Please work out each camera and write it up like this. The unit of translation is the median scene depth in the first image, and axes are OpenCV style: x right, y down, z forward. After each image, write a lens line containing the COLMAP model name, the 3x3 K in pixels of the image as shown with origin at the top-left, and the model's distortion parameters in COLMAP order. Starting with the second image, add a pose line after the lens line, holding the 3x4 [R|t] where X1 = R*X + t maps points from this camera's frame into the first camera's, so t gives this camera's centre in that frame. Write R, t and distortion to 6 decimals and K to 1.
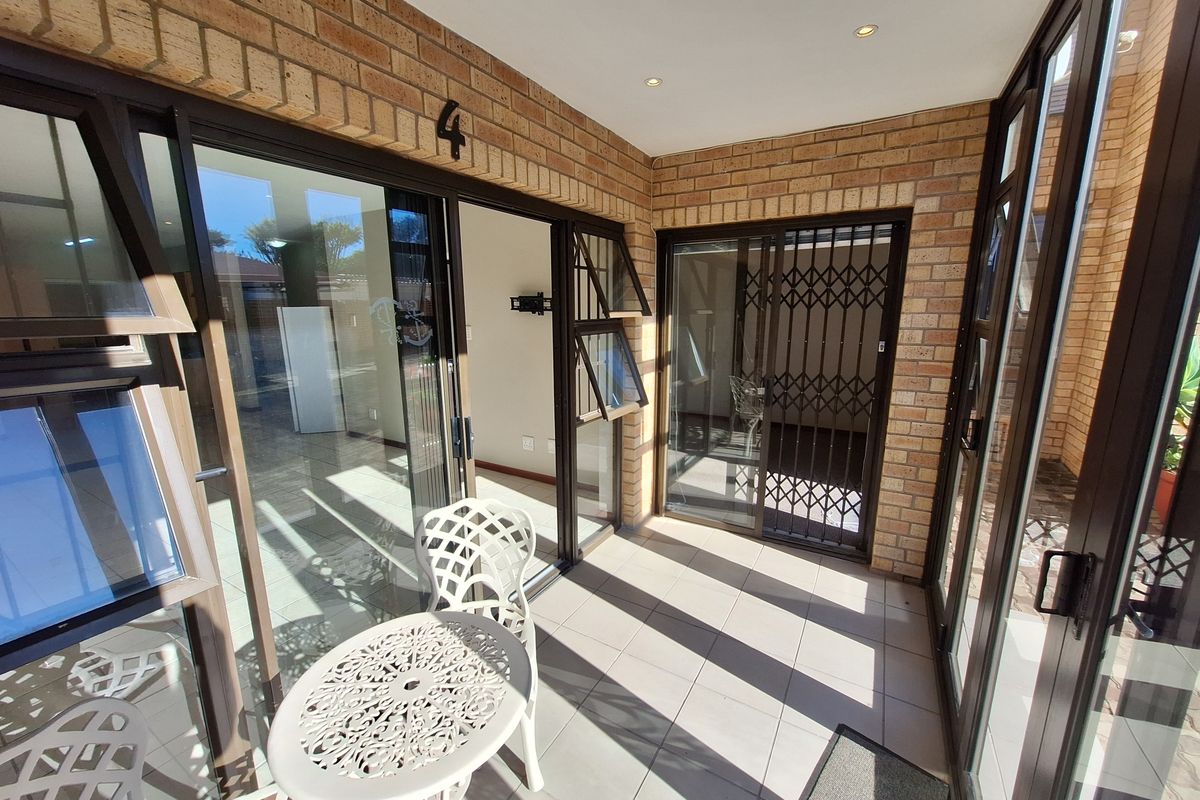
lens RADIAL K [[471.8, 0, 594.4], [0, 471.8, 403.1], [0, 0, 1]] dist [-0.000036, 0.000040]
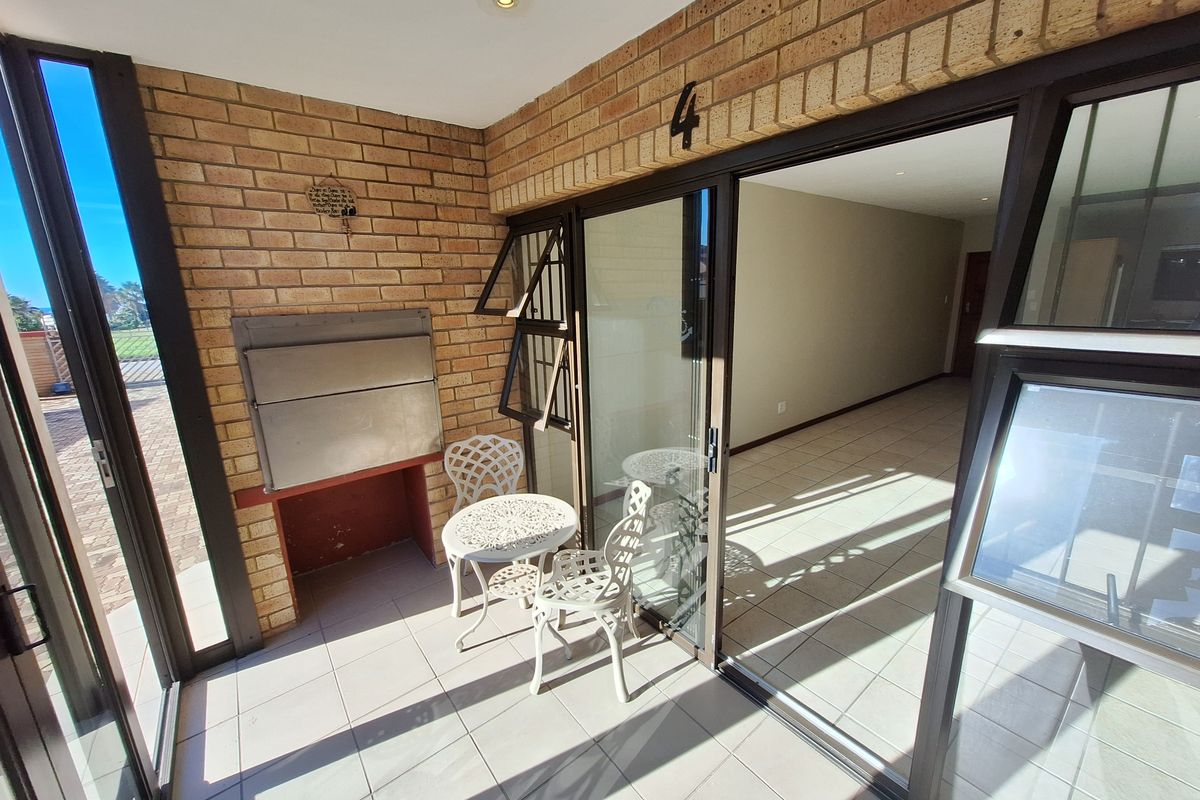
lens RADIAL K [[473.1, 0, 600.0], [0, 473.1, 400.0], [0, 0, 1]] dist [-0.000573, -0.000052]
pose [[-0.346923, 0.228863, -0.909542, 0.733708], [-0.156392, 0.942077, 0.296702, -0.300762], [0.924763, 0.245178, -0.291036, 1.241363]]
